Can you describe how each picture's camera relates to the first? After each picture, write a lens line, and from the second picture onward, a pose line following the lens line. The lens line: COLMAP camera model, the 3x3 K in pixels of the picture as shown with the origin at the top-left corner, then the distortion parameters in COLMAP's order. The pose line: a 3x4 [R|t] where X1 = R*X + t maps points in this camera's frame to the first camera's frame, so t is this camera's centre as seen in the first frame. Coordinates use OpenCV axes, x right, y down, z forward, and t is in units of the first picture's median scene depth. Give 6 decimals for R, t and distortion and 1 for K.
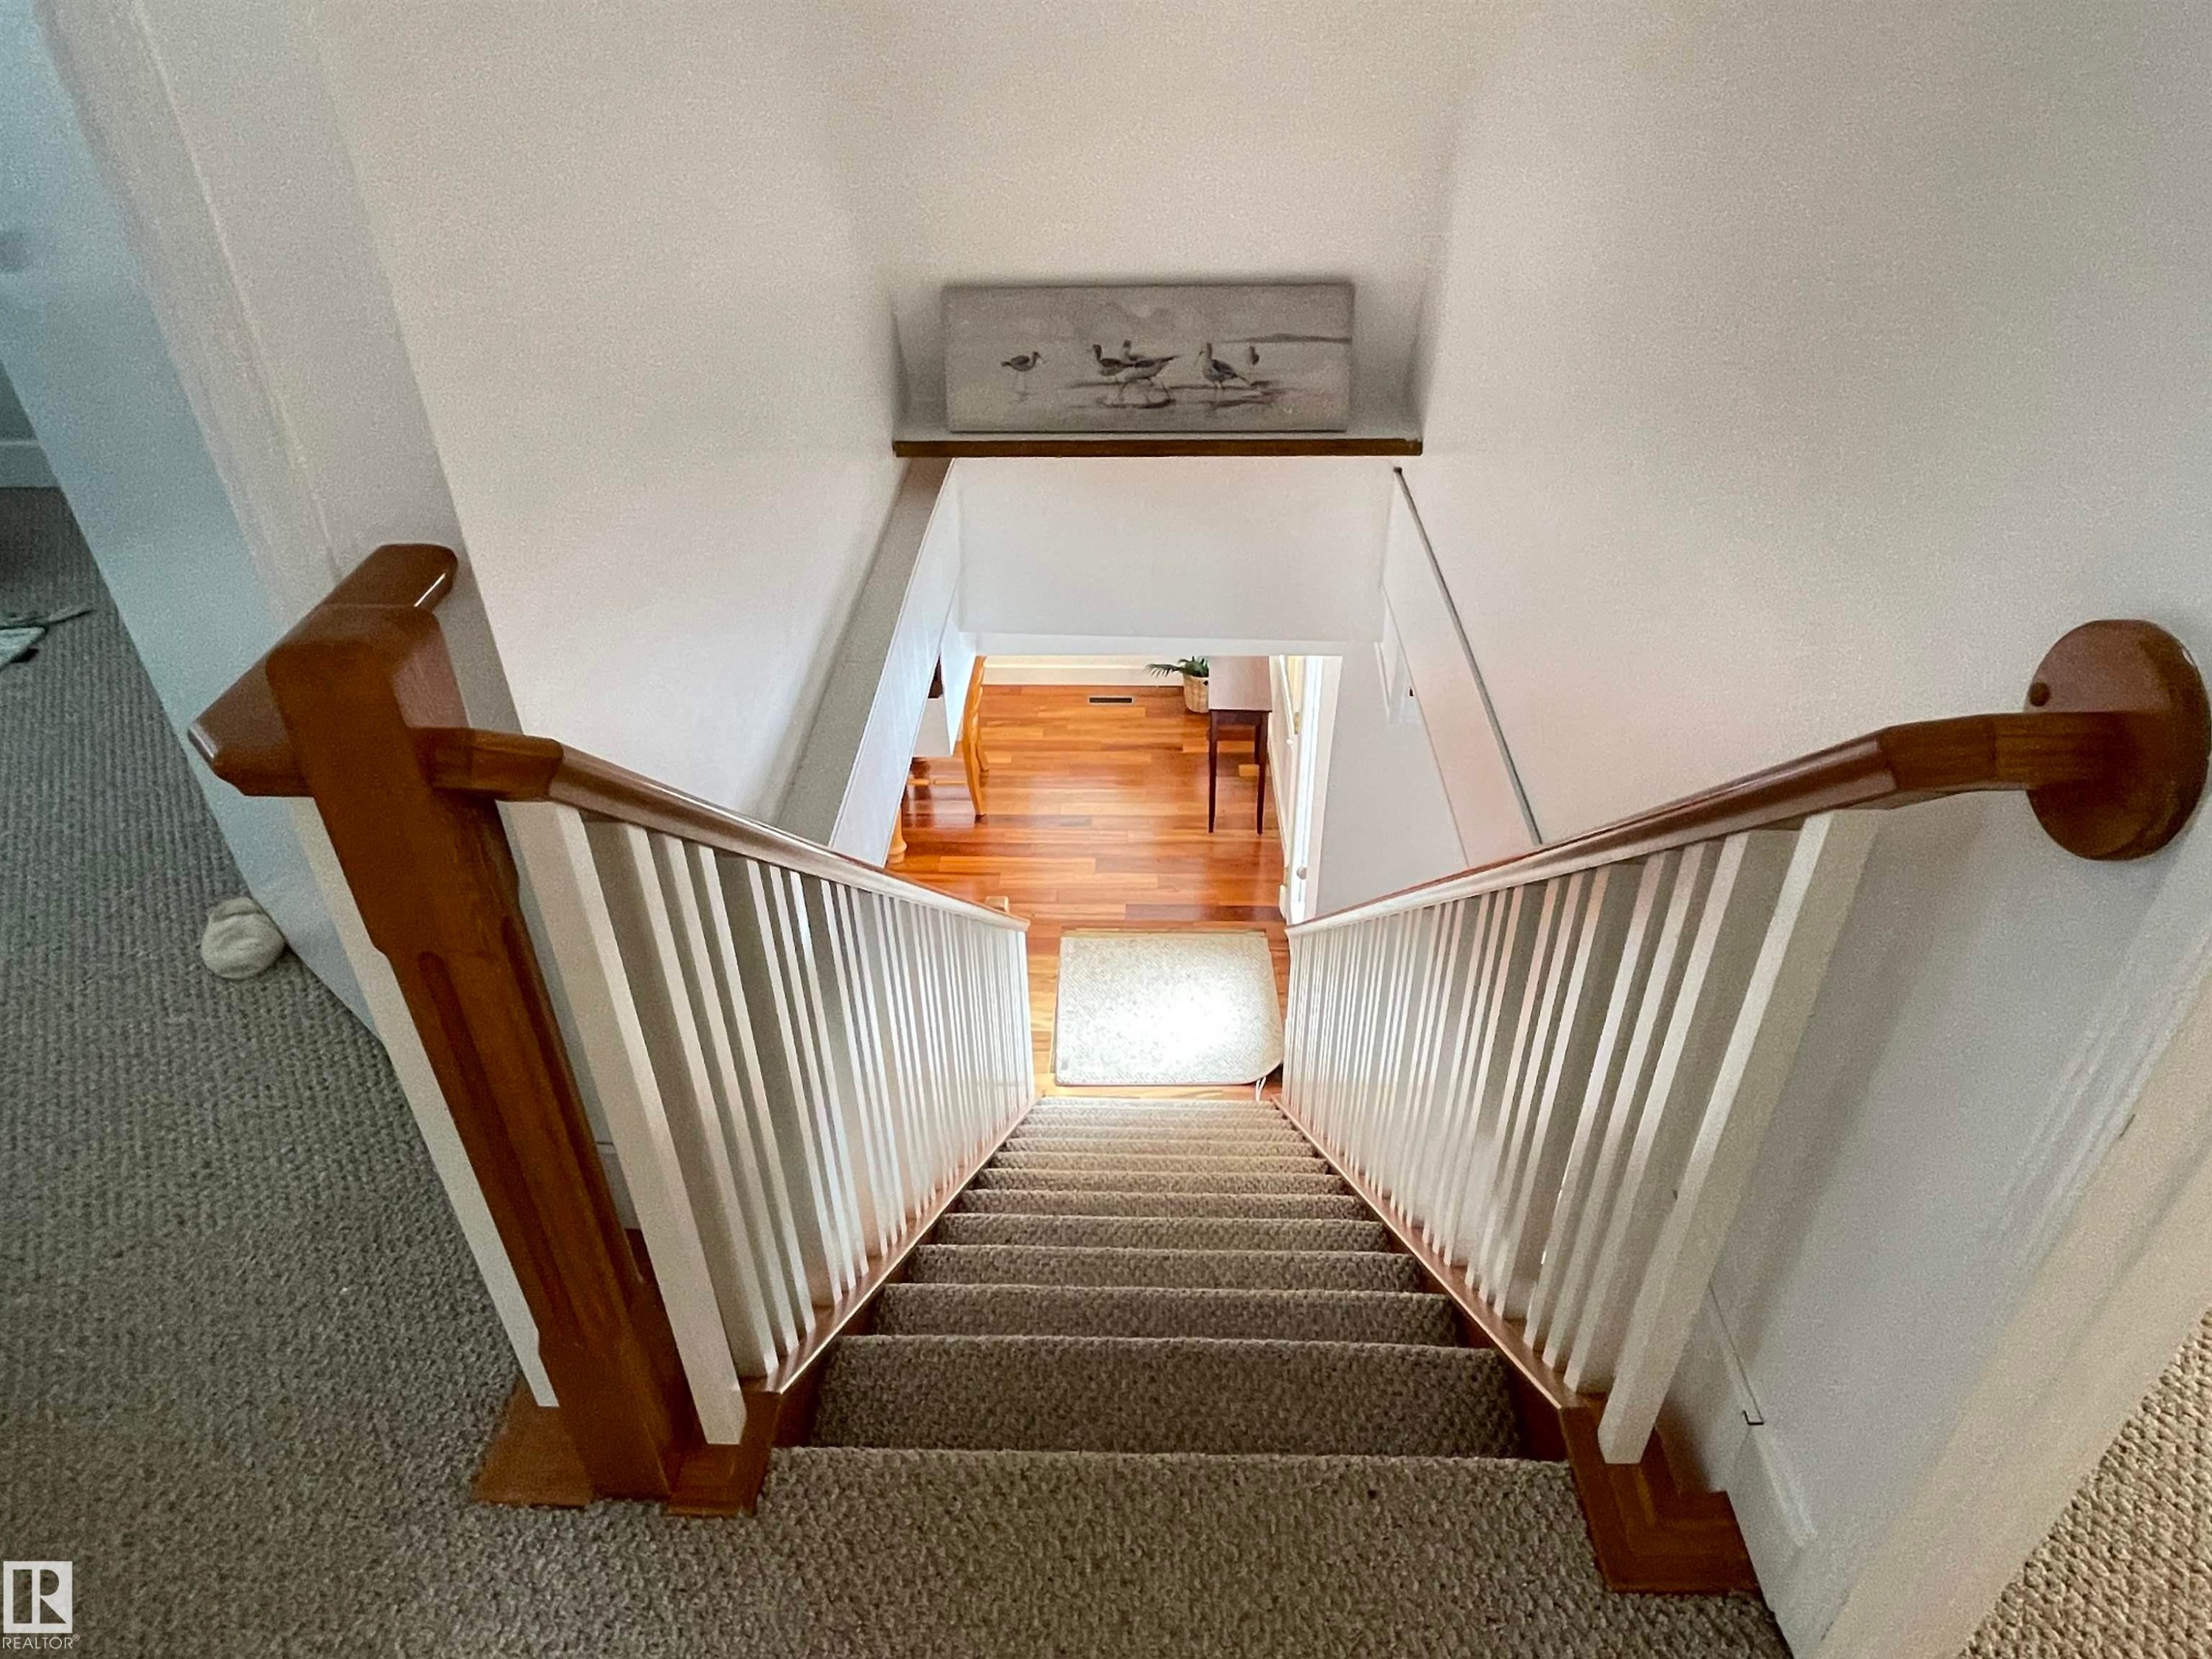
lens RADIAL K [[1430.2, 0, 1108.8], [0, 1430.2, 851.8], [0, 0, 1]] dist [-0.001623, -0.000401]
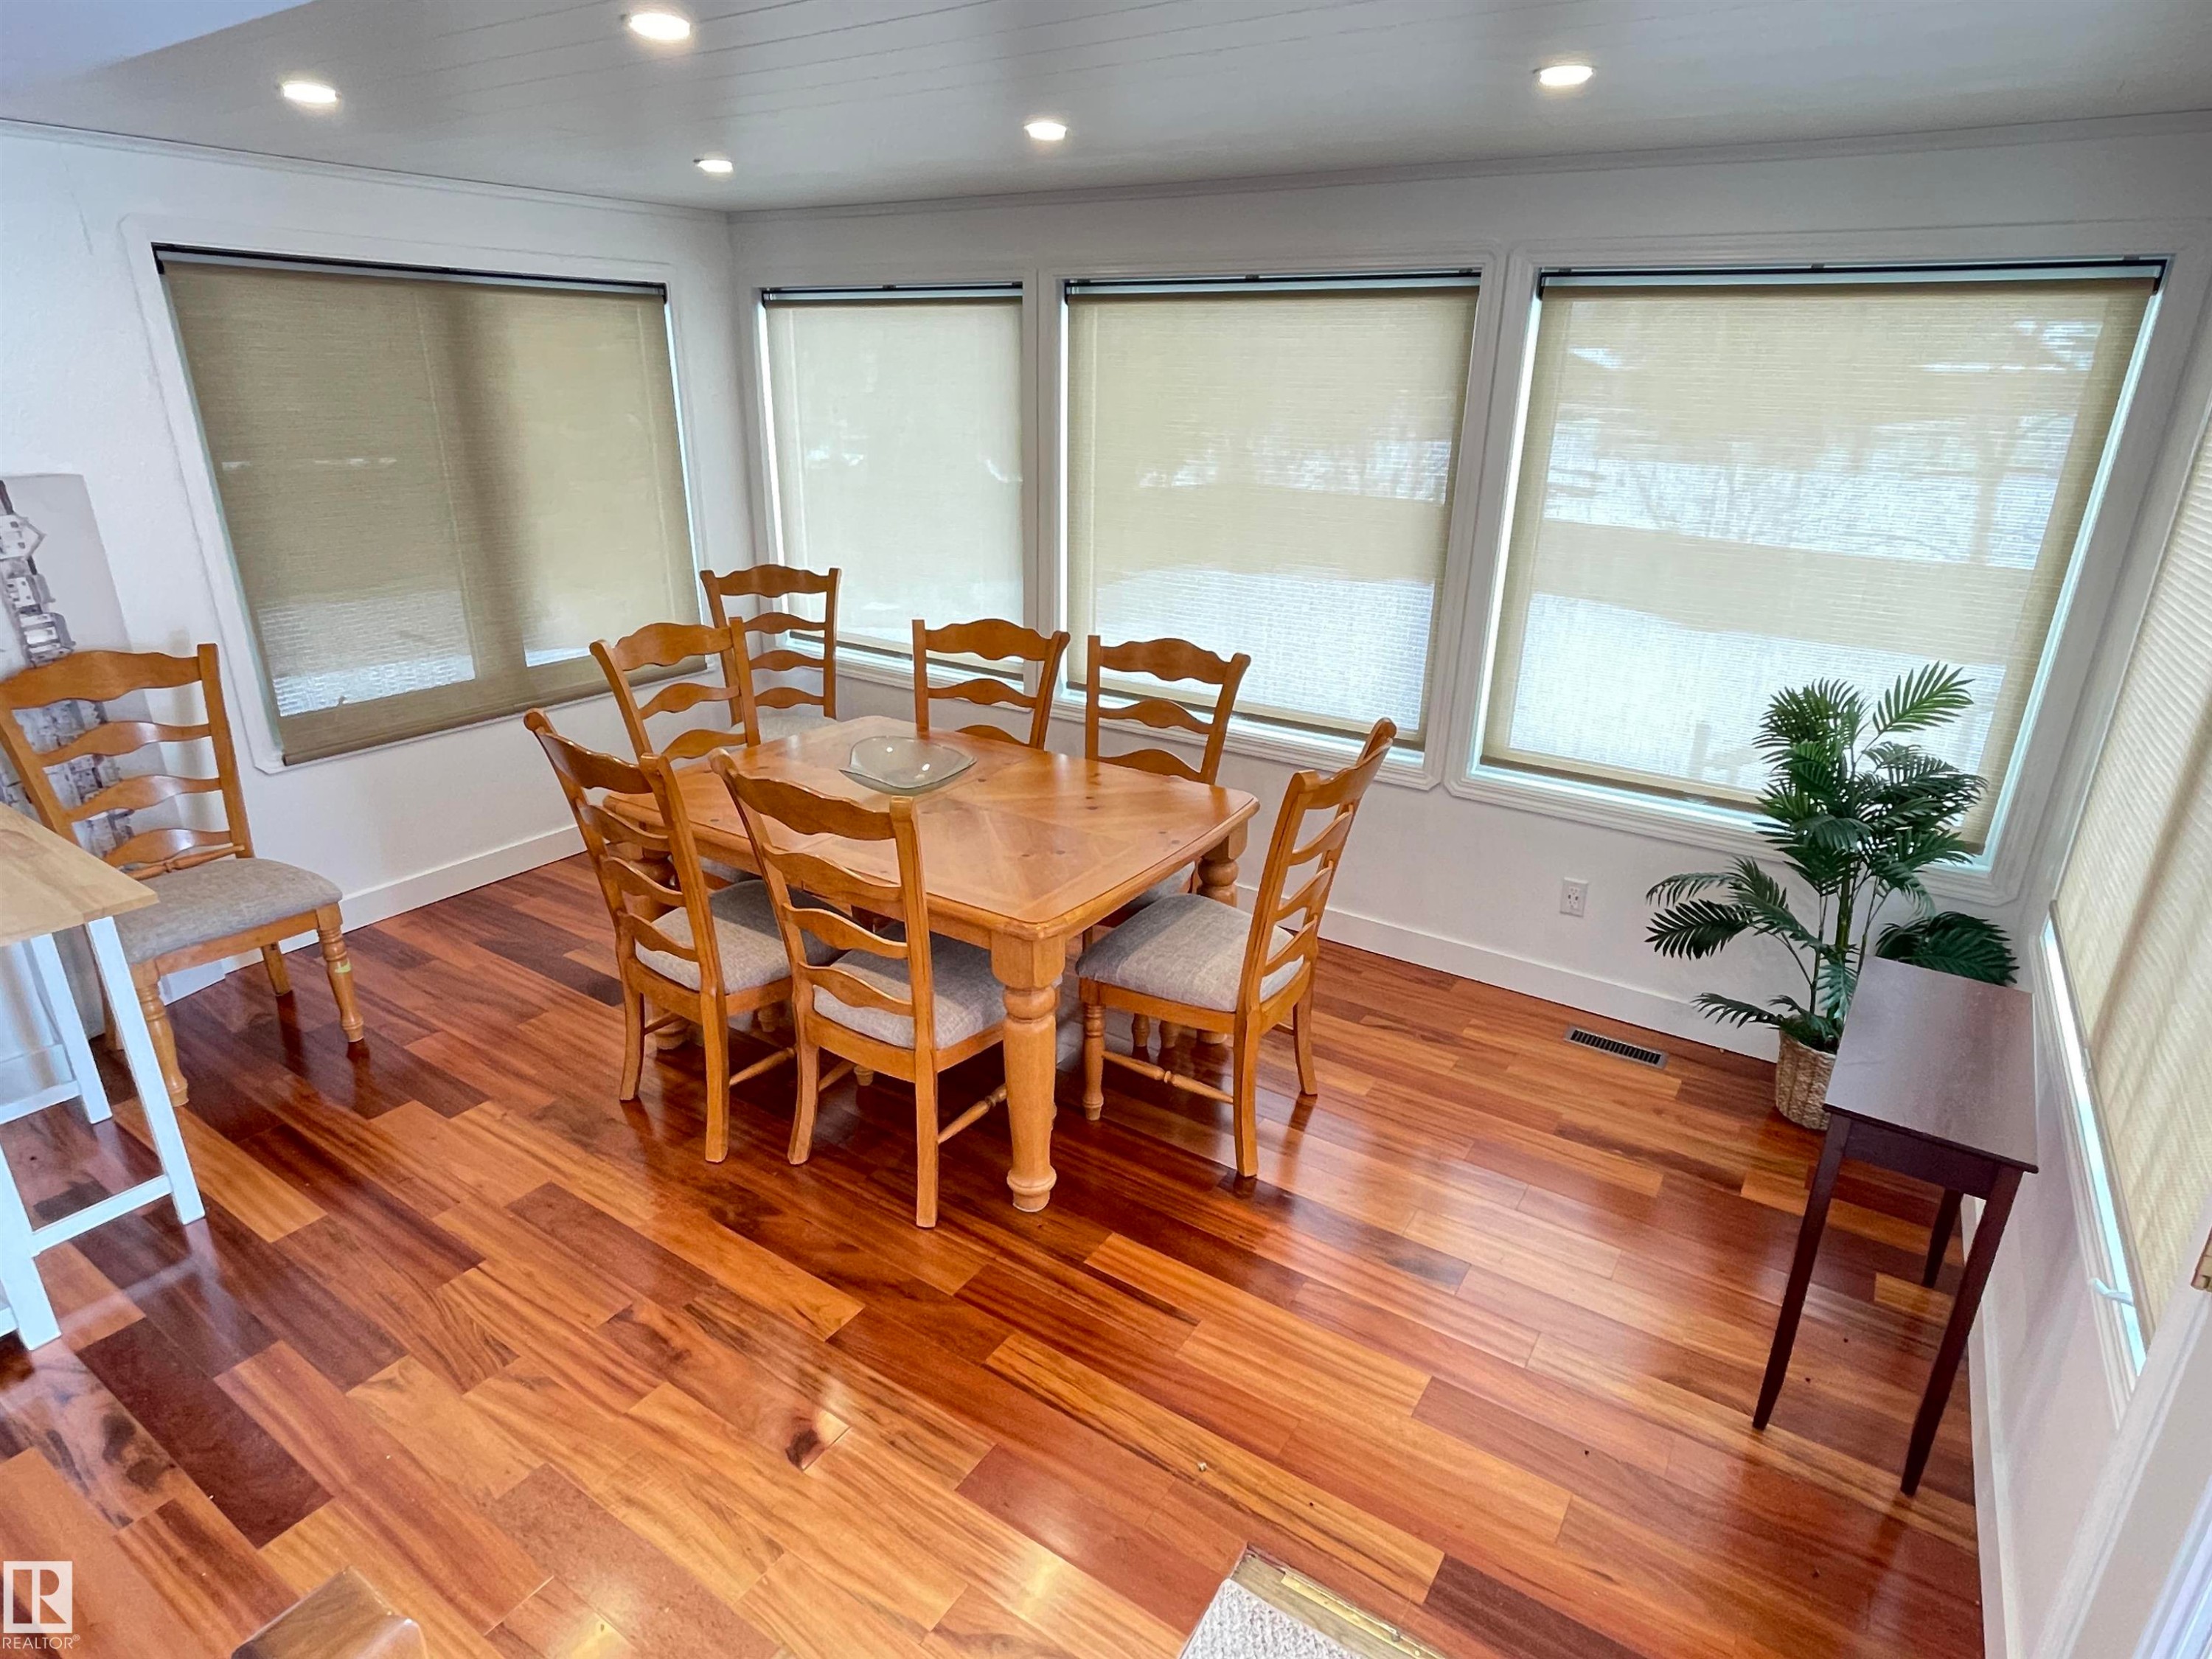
lens RADIAL K [[1213.4, 0, 1106.0], [0, 1213.4, 829.5], [0, 0, 1]] dist [-0.001564, -0.000203]
pose [[0.852699, 0.206718, -0.479763, 0.040735], [-0.325897, 0.928253, -0.179267, -0.042653], [0.408283, 0.309214, 0.858889, 0.546886]]
